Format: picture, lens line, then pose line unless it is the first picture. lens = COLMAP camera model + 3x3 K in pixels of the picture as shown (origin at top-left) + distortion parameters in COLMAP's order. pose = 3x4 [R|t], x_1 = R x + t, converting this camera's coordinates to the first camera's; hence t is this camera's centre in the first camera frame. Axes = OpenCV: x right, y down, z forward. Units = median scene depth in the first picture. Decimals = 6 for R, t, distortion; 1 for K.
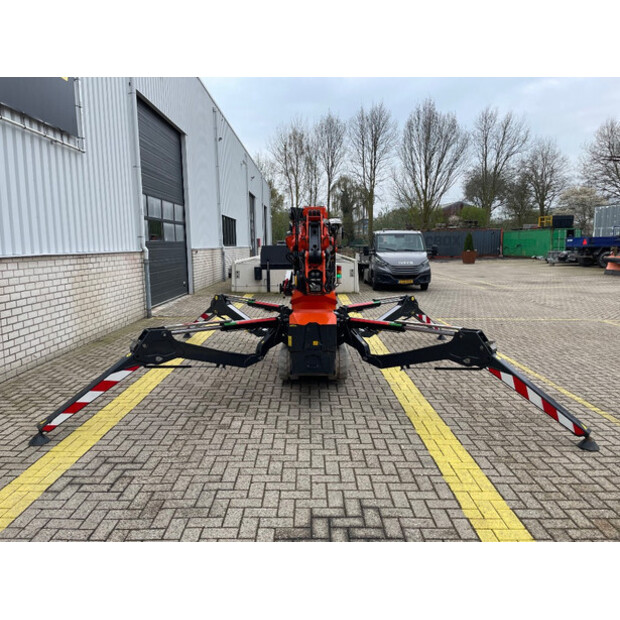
lens RADIAL K [[465.4, 0, 311.7], [0, 465.4, 308.9], [0, 0, 1]] dist [0.091050, -0.116917]
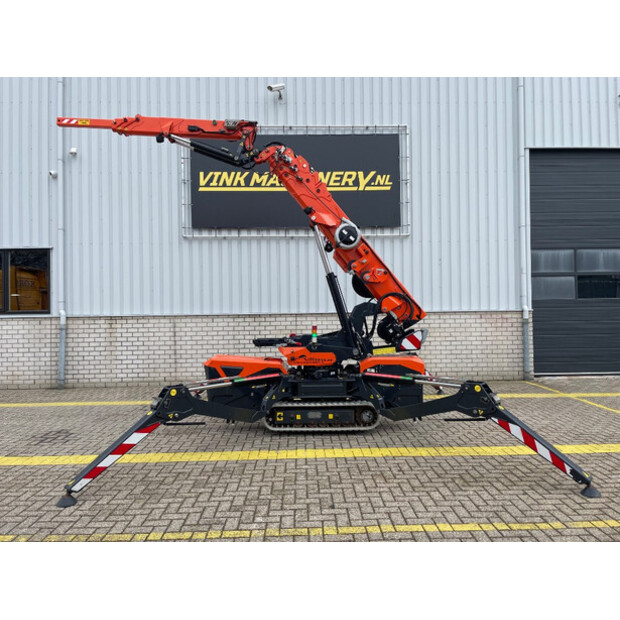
lens RADIAL K [[465.4, 0, 312.0], [0, 465.4, 305.9], [0, 0, 1]] dist [0.091050, -0.116917]
pose [[0.019540, -0.003167, -0.999804, 1.159576], [-0.124630, 0.992188, -0.005579, -0.138356], [0.992011, 0.124714, 0.018993, 1.039477]]
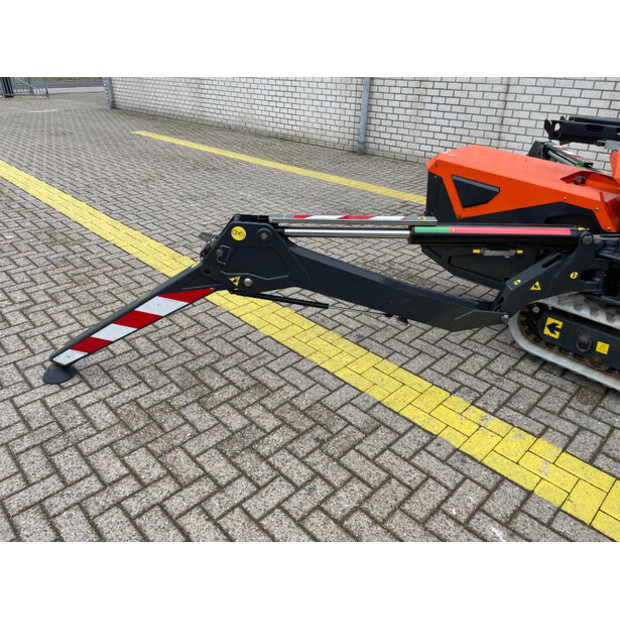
lens RADIAL K [[465.4, 0, 309.0], [0, 465.4, 307.5], [0, 0, 1]] dist [0.091050, -0.116917]
pose [[-0.721162, 0.323445, -0.612624, 0.502505], [-0.102267, 0.824923, 0.555917, -0.120220], [0.685177, 0.463557, -0.561825, 1.102487]]
